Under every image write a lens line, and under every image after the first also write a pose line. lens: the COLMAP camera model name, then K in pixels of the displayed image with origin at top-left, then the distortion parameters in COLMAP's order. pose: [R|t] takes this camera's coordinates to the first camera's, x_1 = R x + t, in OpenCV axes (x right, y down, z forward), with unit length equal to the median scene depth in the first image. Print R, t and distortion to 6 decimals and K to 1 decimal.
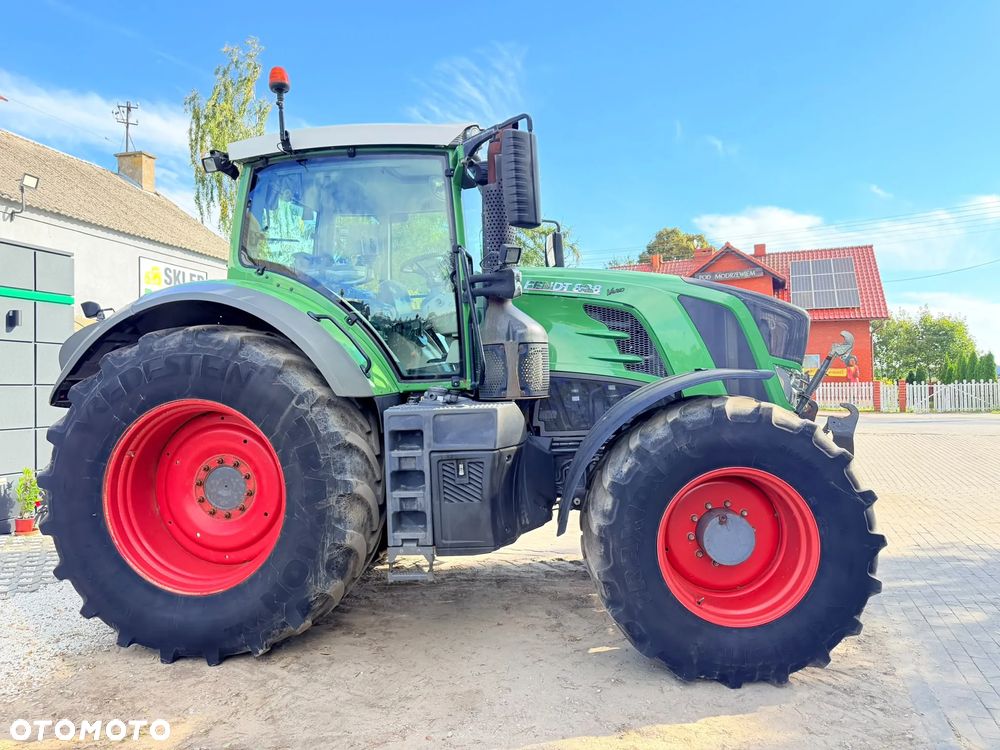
lens RADIAL K [[706.8, 0, 496.8], [0, 706.8, 370.9], [0, 0, 1]] dist [0.044464, -0.060751]
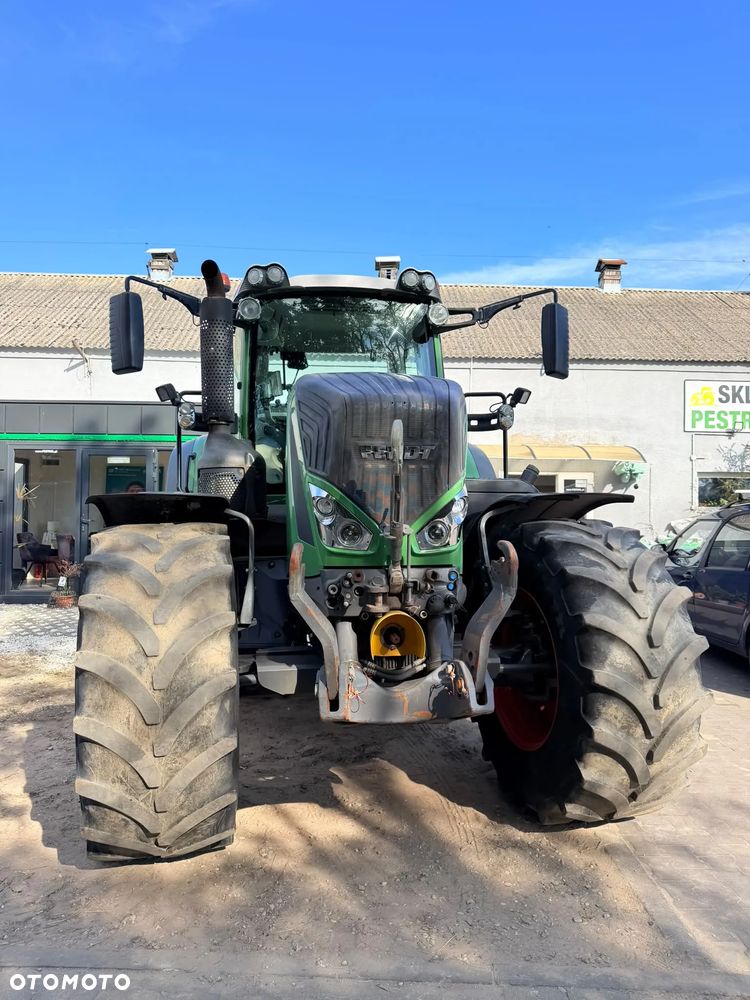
lens RADIAL K [[706.8, 0, 381.8], [0, 706.8, 502.7], [0, 0, 1]] dist [0.044464, -0.060751]
pose [[0.289996, 0.005292, -0.957013, 1.181130], [0.010708, 0.999904, 0.008774, 0.005622], [0.956968, -0.012792, 0.289912, 0.963312]]
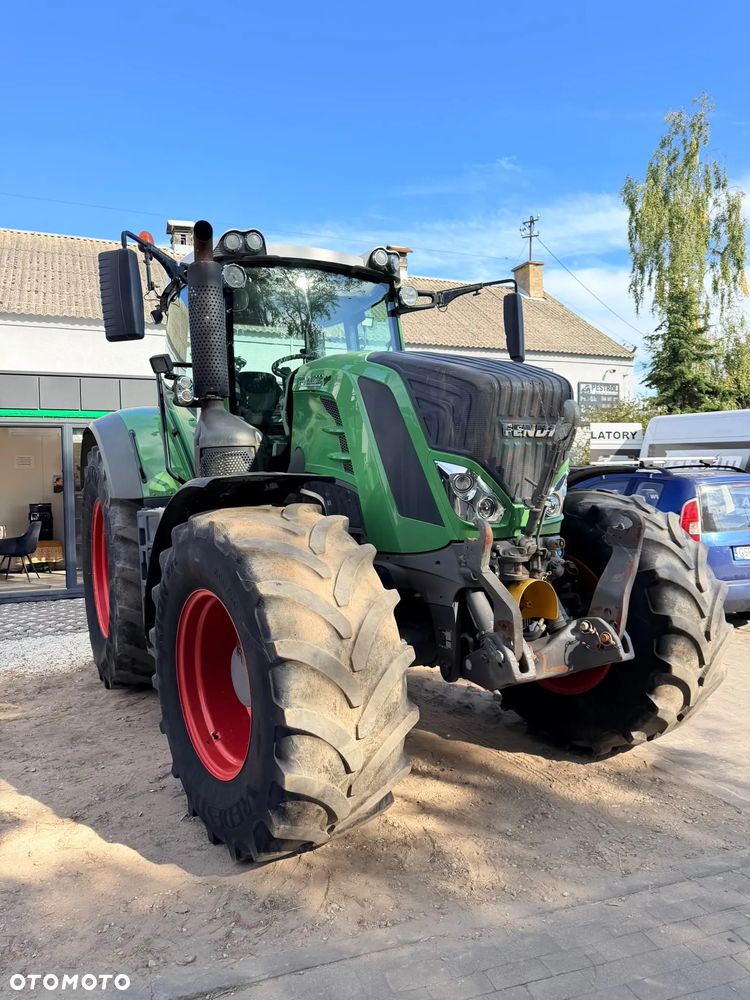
lens RADIAL K [[706.8, 0, 373.9], [0, 706.8, 504.5], [0, 0, 1]] dist [0.044464, -0.060751]
pose [[0.607954, 0.022921, -0.793641, 1.010699], [0.030567, 0.998166, 0.052244, -0.004151], [0.793383, -0.056021, 0.606139, 0.581586]]
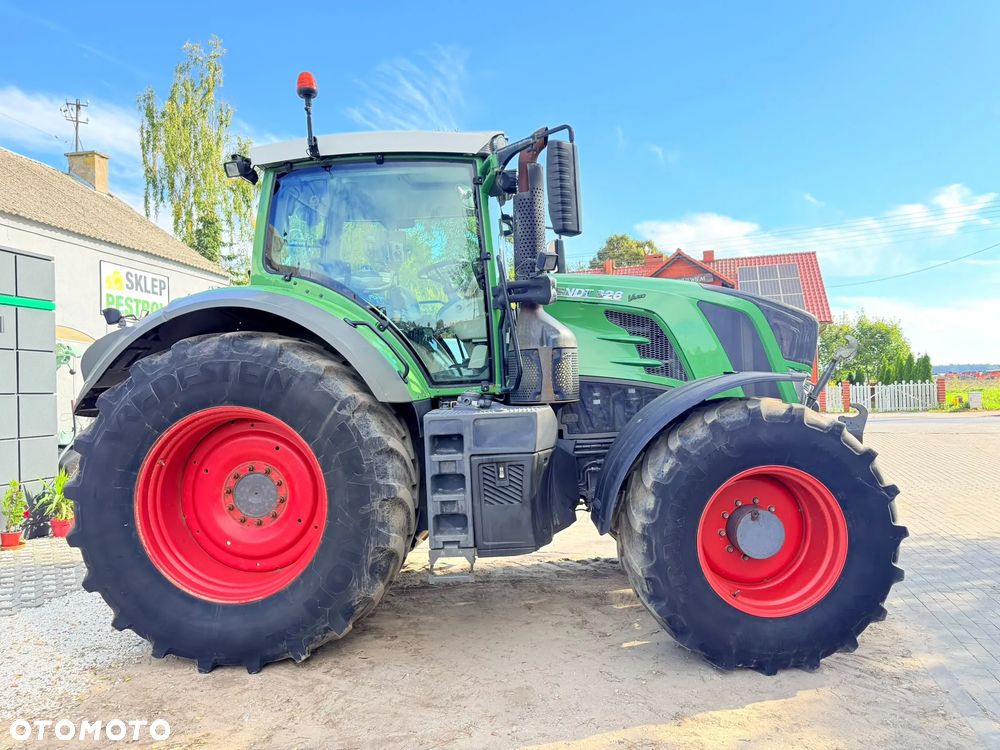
lens RADIAL K [[706.8, 0, 495.4], [0, 706.8, 379.6], [0, 0, 1]] dist [0.044464, -0.060751]
pose [[0.997320, -0.008054, 0.072713, -0.128475], [0.007642, 0.999953, 0.005951, -0.000711], [-0.072757, -0.005379, 0.997335, -0.016174]]
